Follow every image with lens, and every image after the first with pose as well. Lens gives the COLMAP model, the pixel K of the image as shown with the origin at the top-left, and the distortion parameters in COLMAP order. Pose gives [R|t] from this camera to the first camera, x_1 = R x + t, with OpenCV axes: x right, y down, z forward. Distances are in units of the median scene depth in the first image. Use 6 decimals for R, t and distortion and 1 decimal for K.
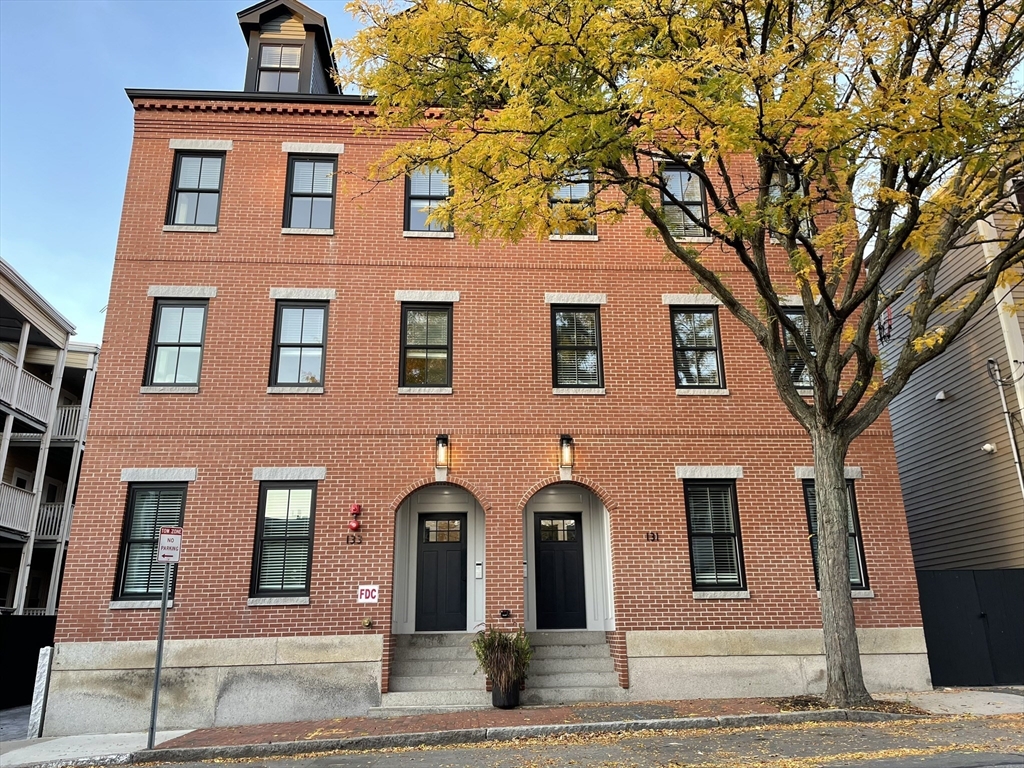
lens RADIAL K [[776.5, 0, 524.1], [0, 776.5, 372.9], [0, 0, 1]] dist [0.082621, -0.100937]
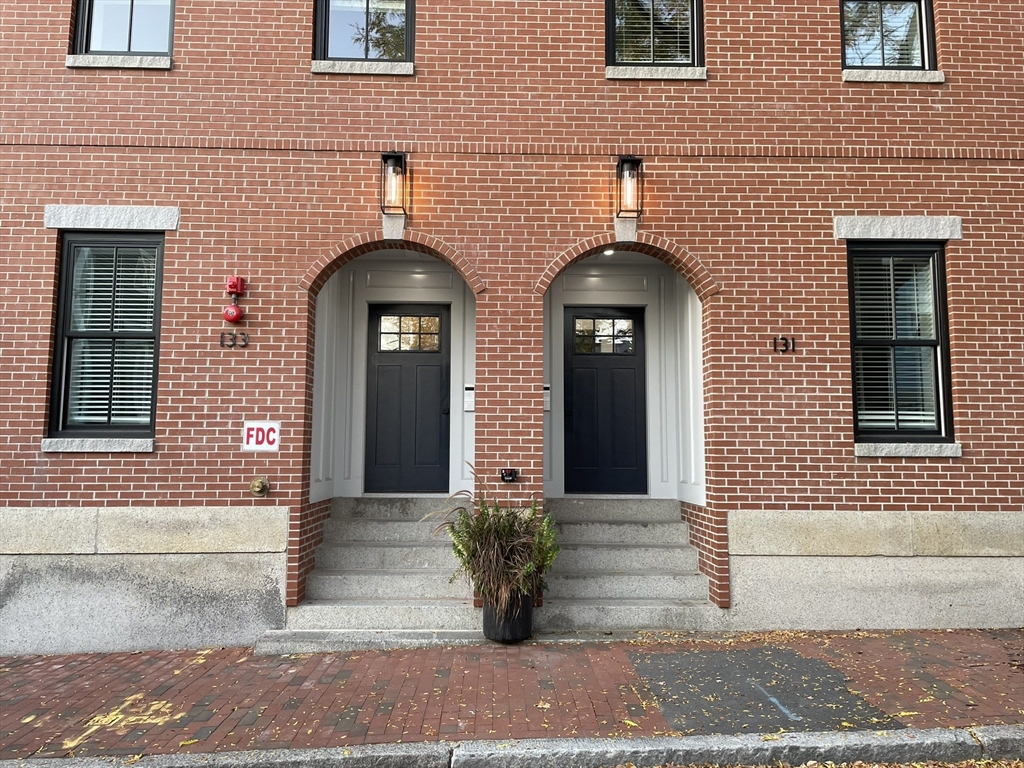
lens RADIAL K [[776.5, 0, 515.8], [0, 776.5, 371.4], [0, 0, 1]] dist [0.082621, -0.100937]
pose [[0.998935, 0.017386, -0.042750, 0.002627], [-0.007652, 0.975900, 0.218084, 0.113725], [0.045512, -0.217525, 0.974993, 0.470509]]
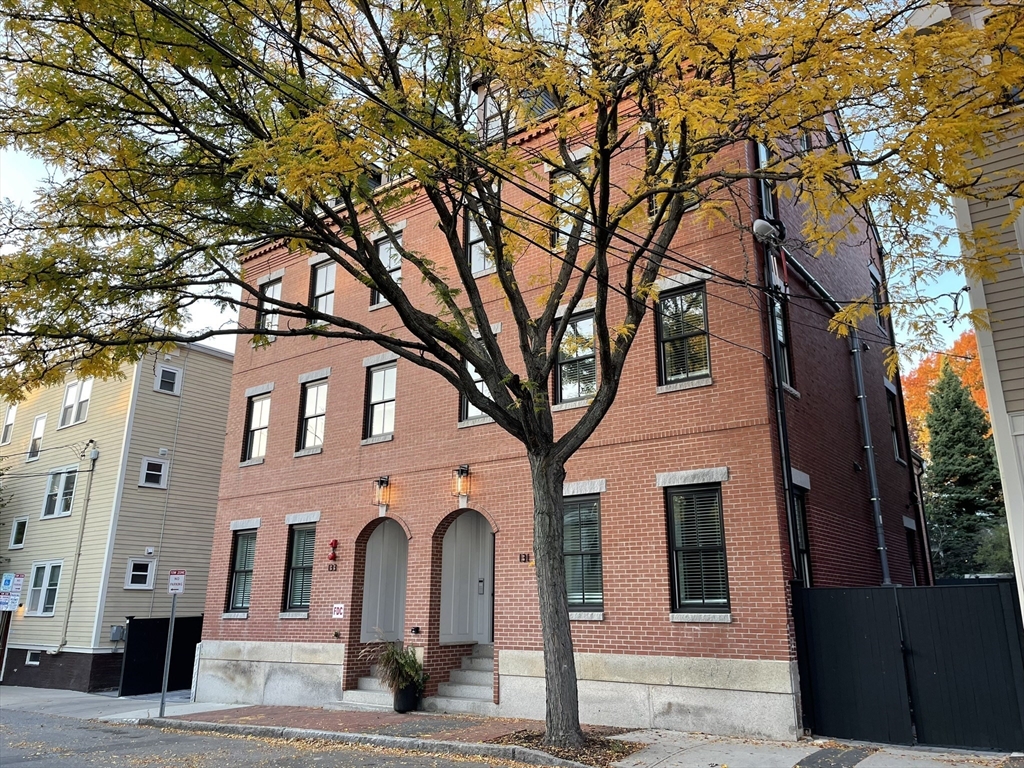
lens RADIAL K [[776.5, 0, 516.2], [0, 776.5, 373.7], [0, 0, 1]] dist [0.082621, -0.100937]
pose [[0.756584, -0.173230, -0.630534, 0.863534], [0.193812, 0.980349, -0.036780, 0.008861], [0.624514, -0.094377, 0.775290, 0.229610]]
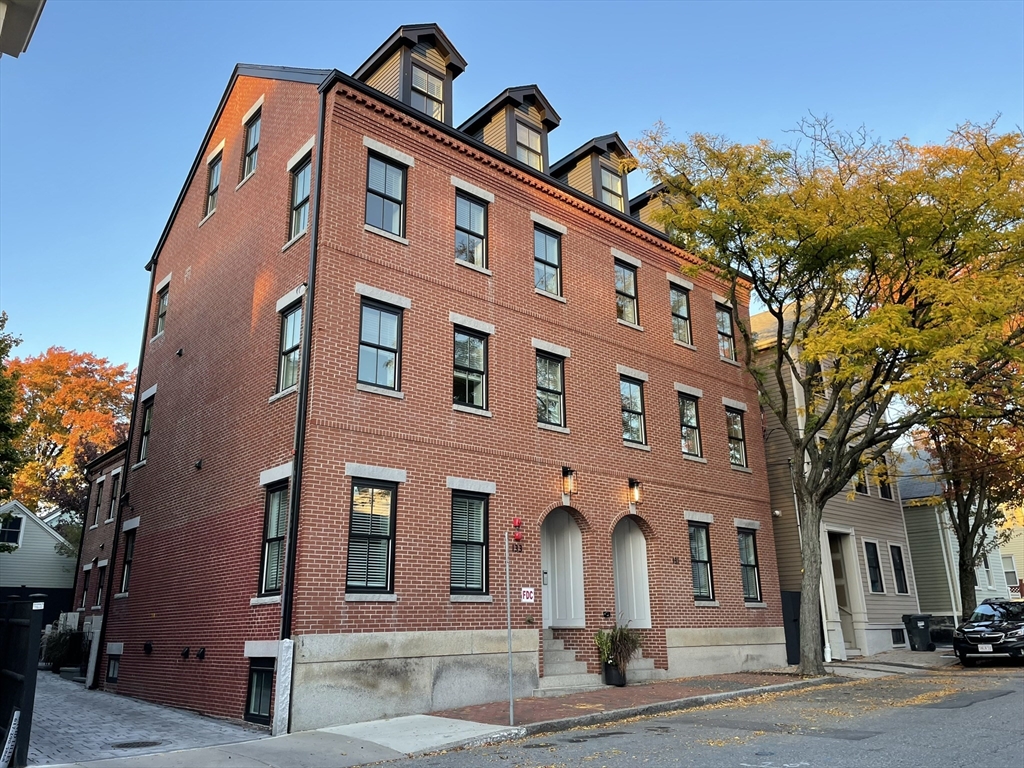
lens RADIAL K [[776.5, 0, 521.2], [0, 776.5, 376.3], [0, 0, 1]] dist [0.082621, -0.100937]
pose [[0.785461, 0.195696, 0.587158, -0.951469], [-0.196675, 0.978442, -0.063009, 0.032114], [-0.586831, -0.065988, 0.807016, 0.064879]]
